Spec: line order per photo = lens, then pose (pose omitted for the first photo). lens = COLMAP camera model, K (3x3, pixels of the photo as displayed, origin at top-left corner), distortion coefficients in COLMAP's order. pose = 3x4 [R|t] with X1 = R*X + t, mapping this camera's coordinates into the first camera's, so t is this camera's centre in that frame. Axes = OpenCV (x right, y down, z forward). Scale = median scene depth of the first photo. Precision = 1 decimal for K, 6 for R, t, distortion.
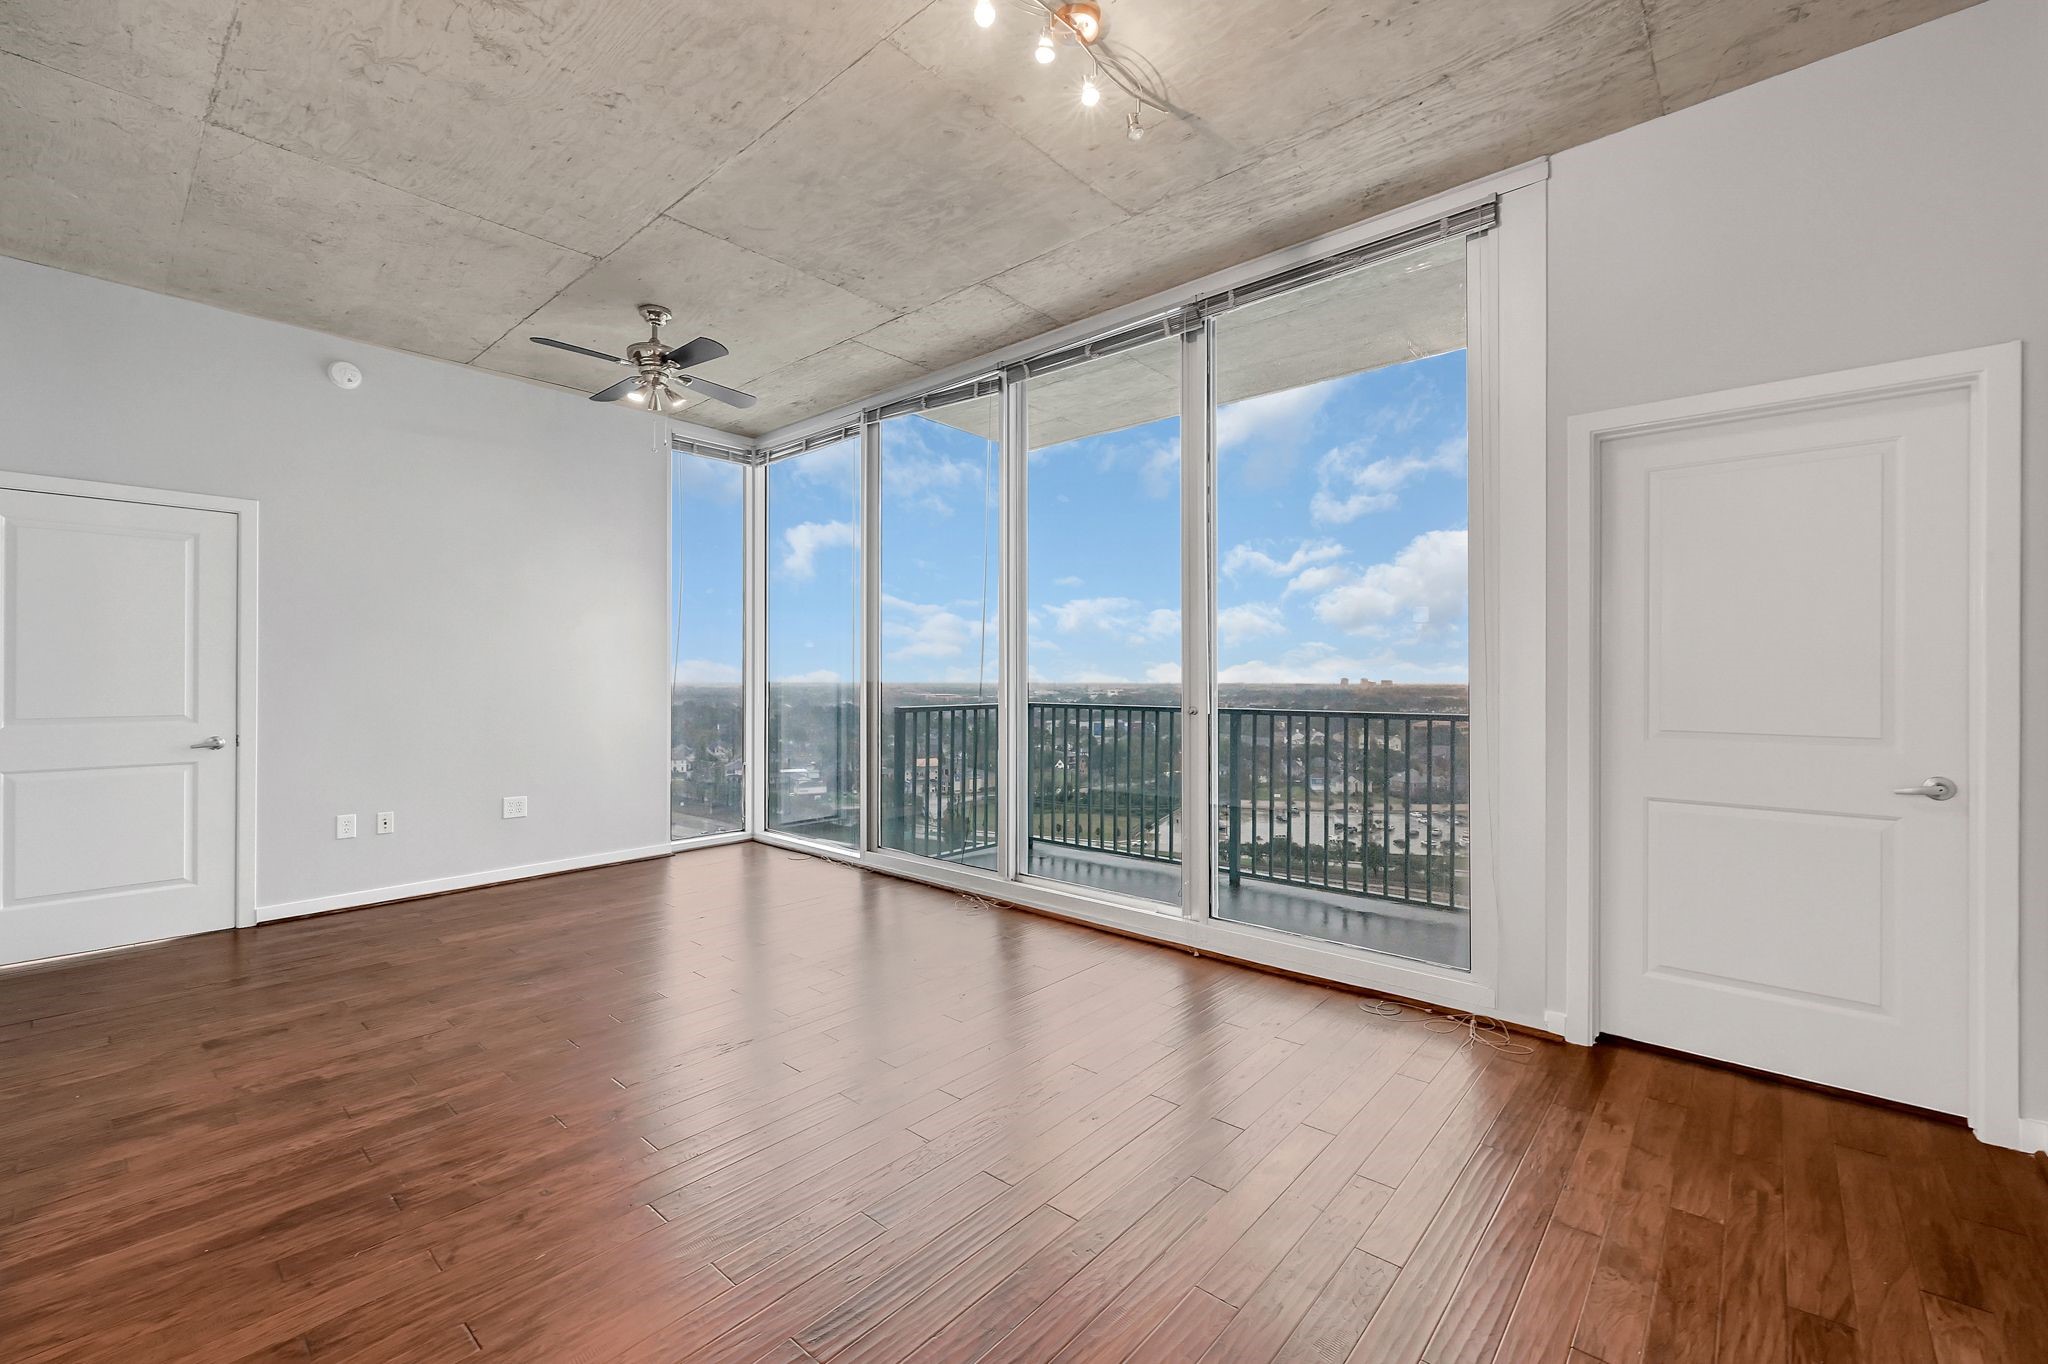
lens RADIAL K [[836.5, 0, 987.6], [0, 836.5, 673.6], [0, 0, 1]] dist [0.007580, -0.000480]
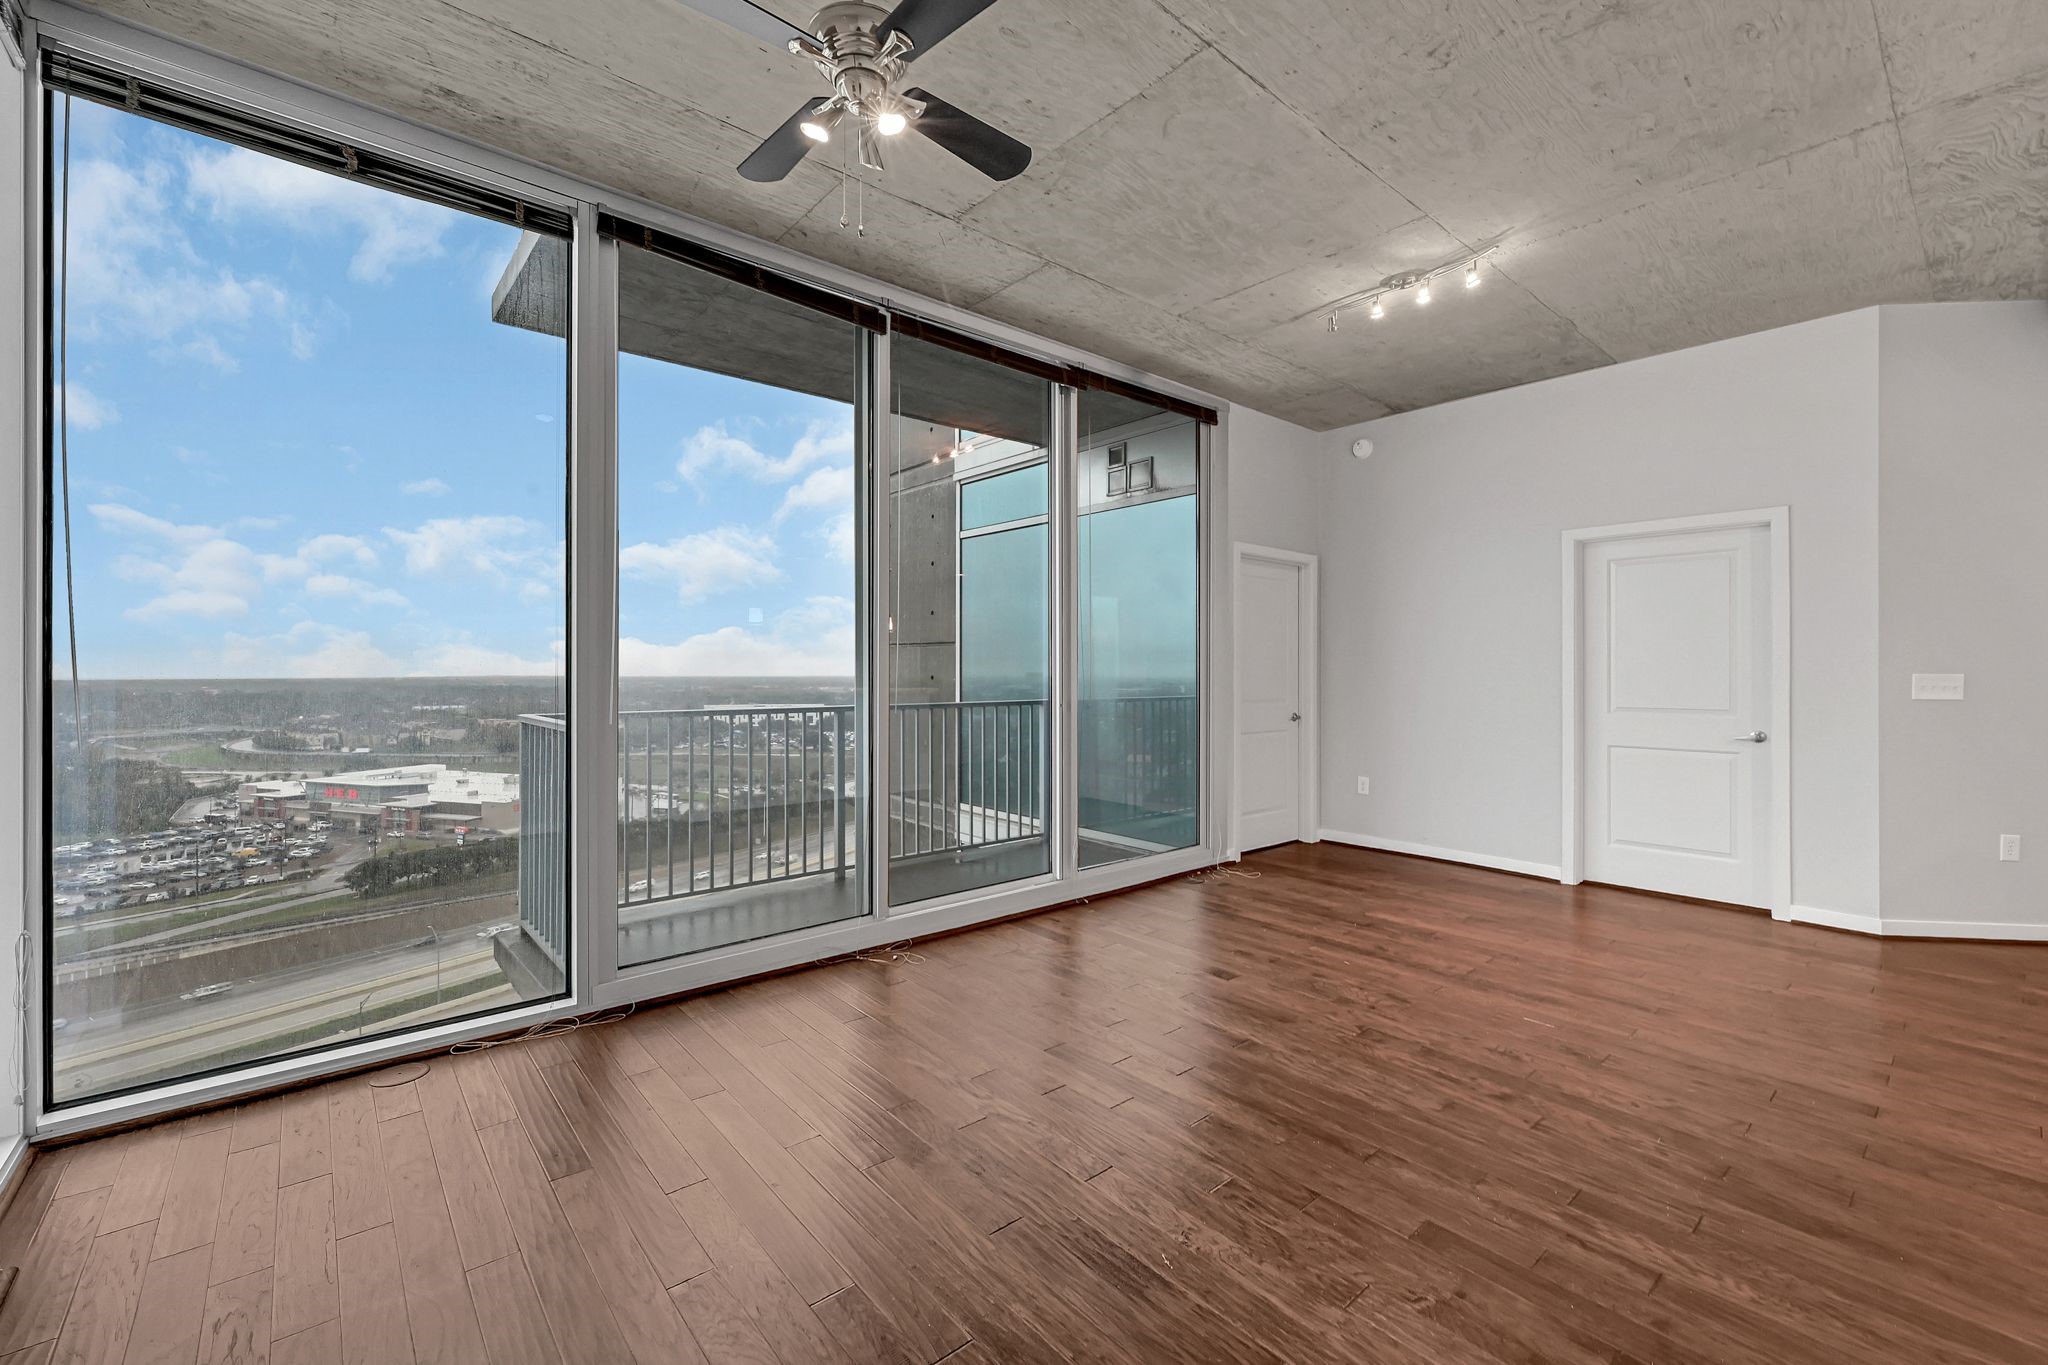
lens RADIAL K [[861.4, 0, 1025.3], [0, 861.4, 670.3], [0, 0, 1]] dist [-0.000329, 0.000536]
pose [[0.112289, 0.000175, 0.993676, -1.172123], [-0.004368, 0.999990, 0.000318, -0.004726], [-0.993666, -0.004376, 0.112289, 1.094309]]
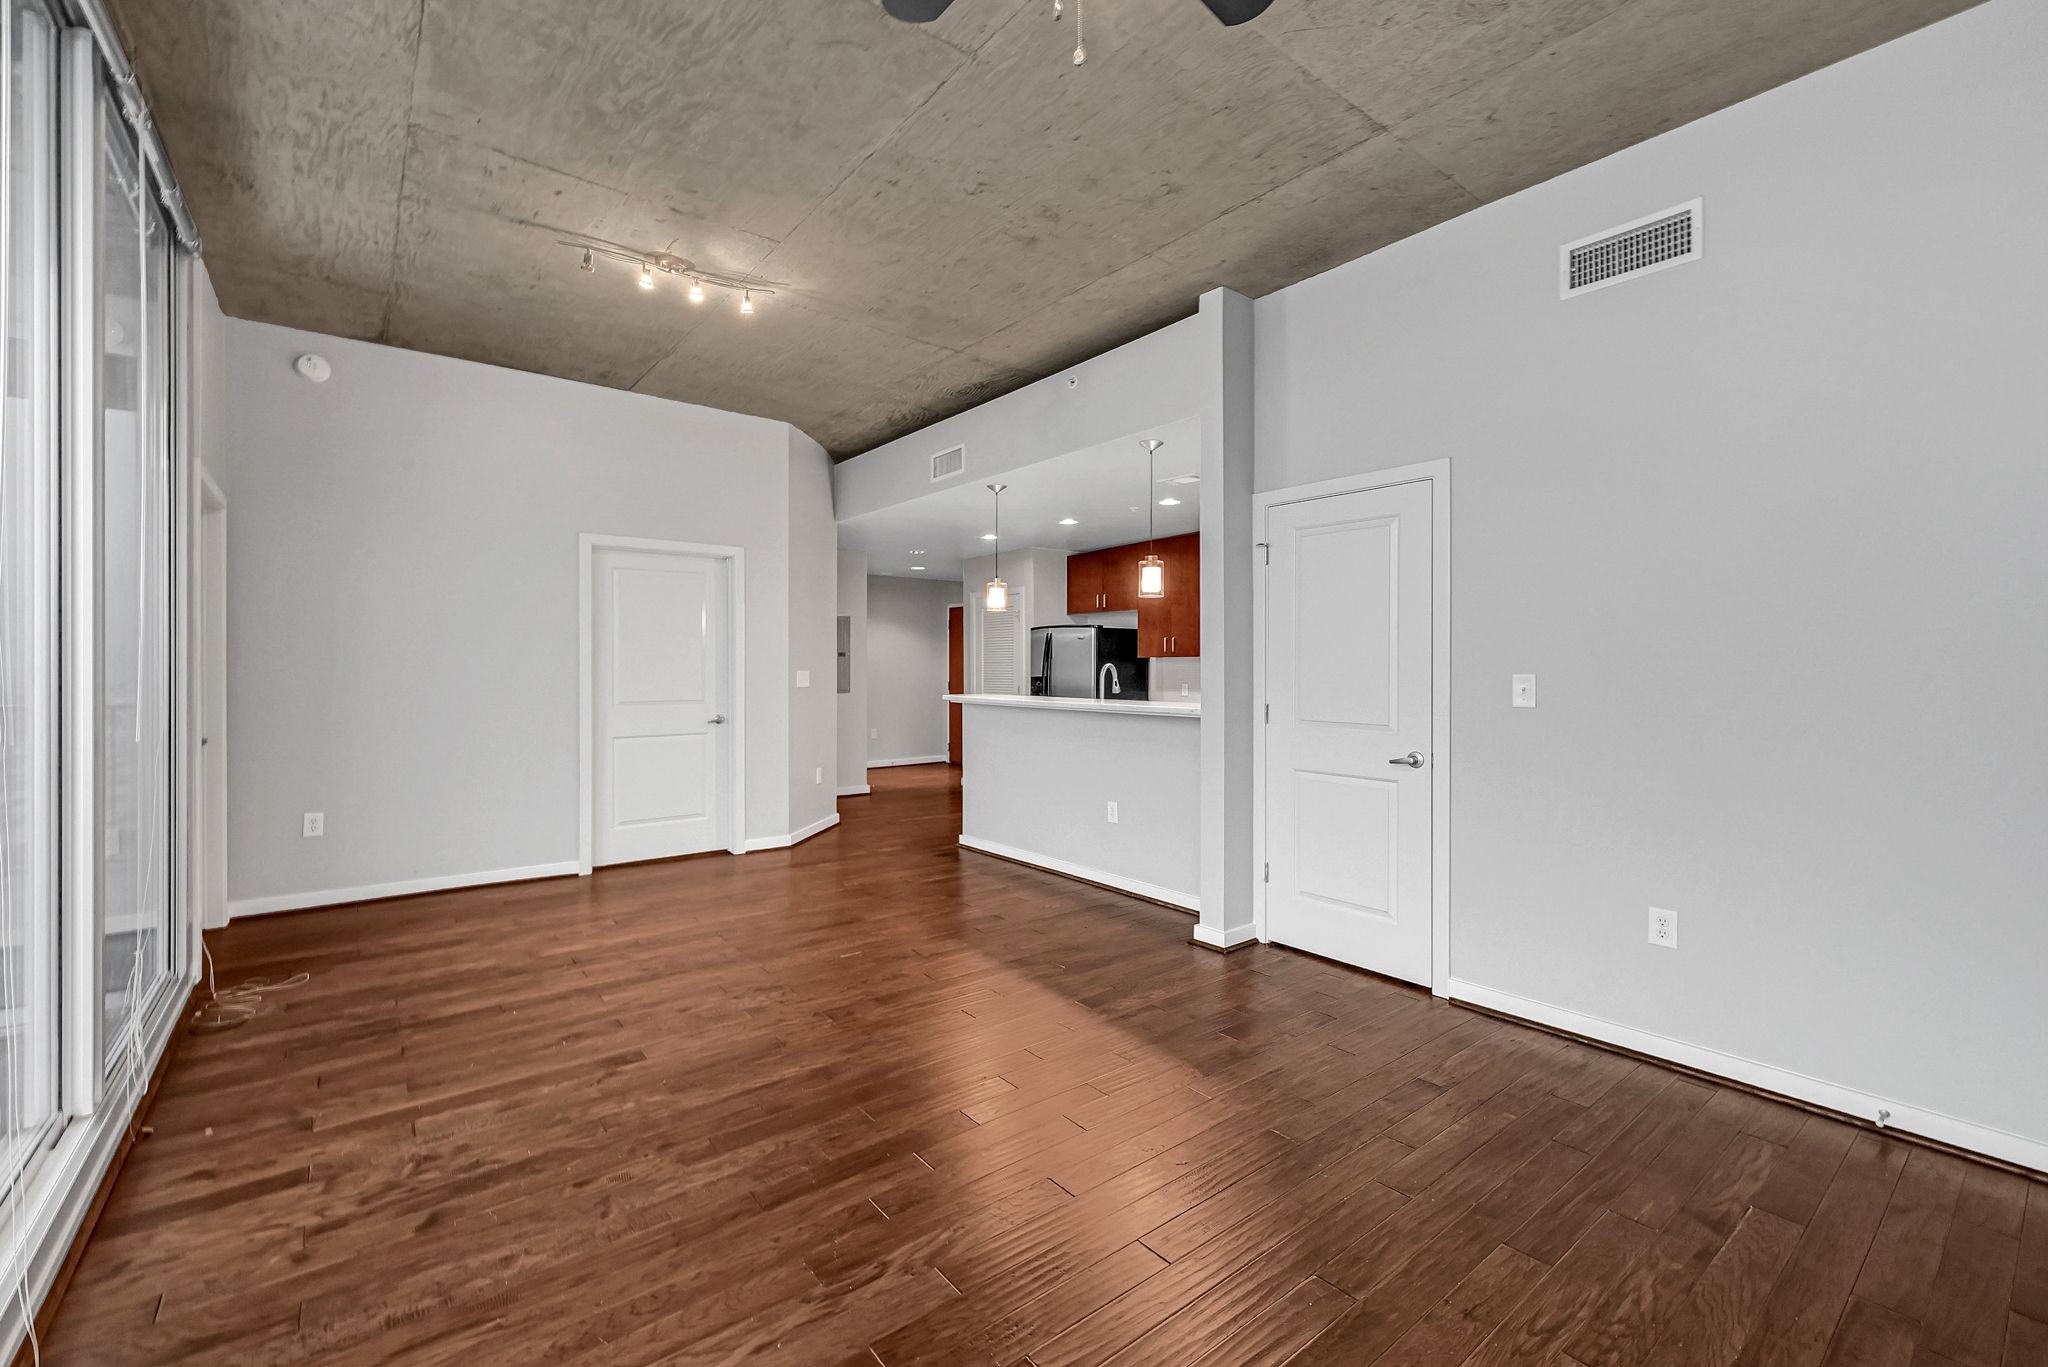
lens RADIAL K [[861.4, 0, 1025.3], [0, 861.4, 671.3], [0, 0, 1]] dist [-0.000329, 0.000536]
pose [[-0.990017, -0.002529, 0.140923, -0.555989], [-0.002432, 0.999997, 0.000859, -0.007519], [-0.140924, 0.000508, -0.990020, 1.779268]]
